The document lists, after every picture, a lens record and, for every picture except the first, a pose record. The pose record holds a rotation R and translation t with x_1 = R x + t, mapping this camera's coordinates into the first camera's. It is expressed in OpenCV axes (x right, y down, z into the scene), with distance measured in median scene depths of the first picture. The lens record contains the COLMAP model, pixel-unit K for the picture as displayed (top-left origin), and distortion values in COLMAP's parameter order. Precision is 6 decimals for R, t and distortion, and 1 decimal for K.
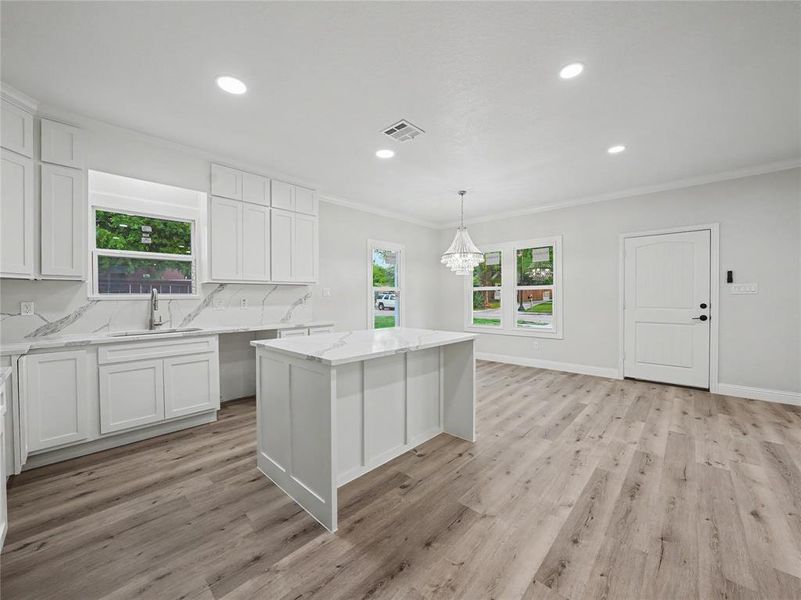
lens RADIAL K [[317.7, 0, 402.3], [0, 317.7, 295.7], [0, 0, 1]] dist [-0.020082, 0.003725]
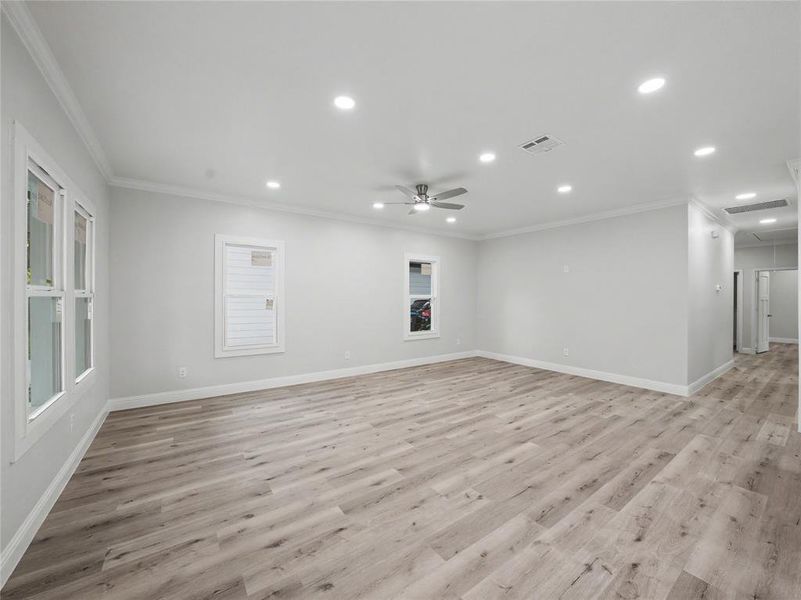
lens RADIAL K [[317.7, 0, 400.9], [0, 317.7, 301.6], [0, 0, 1]] dist [-0.020082, 0.003725]
pose [[-0.978887, -0.000391, 0.204402, 0.813241], [0.000403, 0.999993, 0.003845, -0.032144], [-0.204402, 0.003847, -0.978880, 1.554244]]
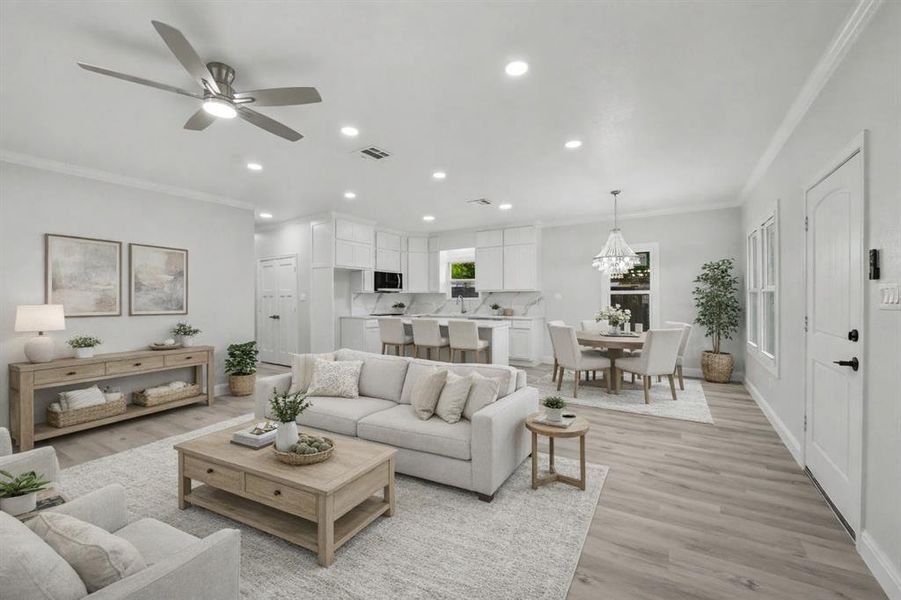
lens RADIAL K [[357.1, 0, 452.2], [0, 357.1, 296.5], [0, 0, 1]] dist [-0.008505, -0.000625]
pose [[0.167692, 0.005966, -0.985821, 1.855308], [0.008598, 0.999935, 0.007514, -0.037365], [0.985802, -0.009736, 0.167629, 0.542897]]
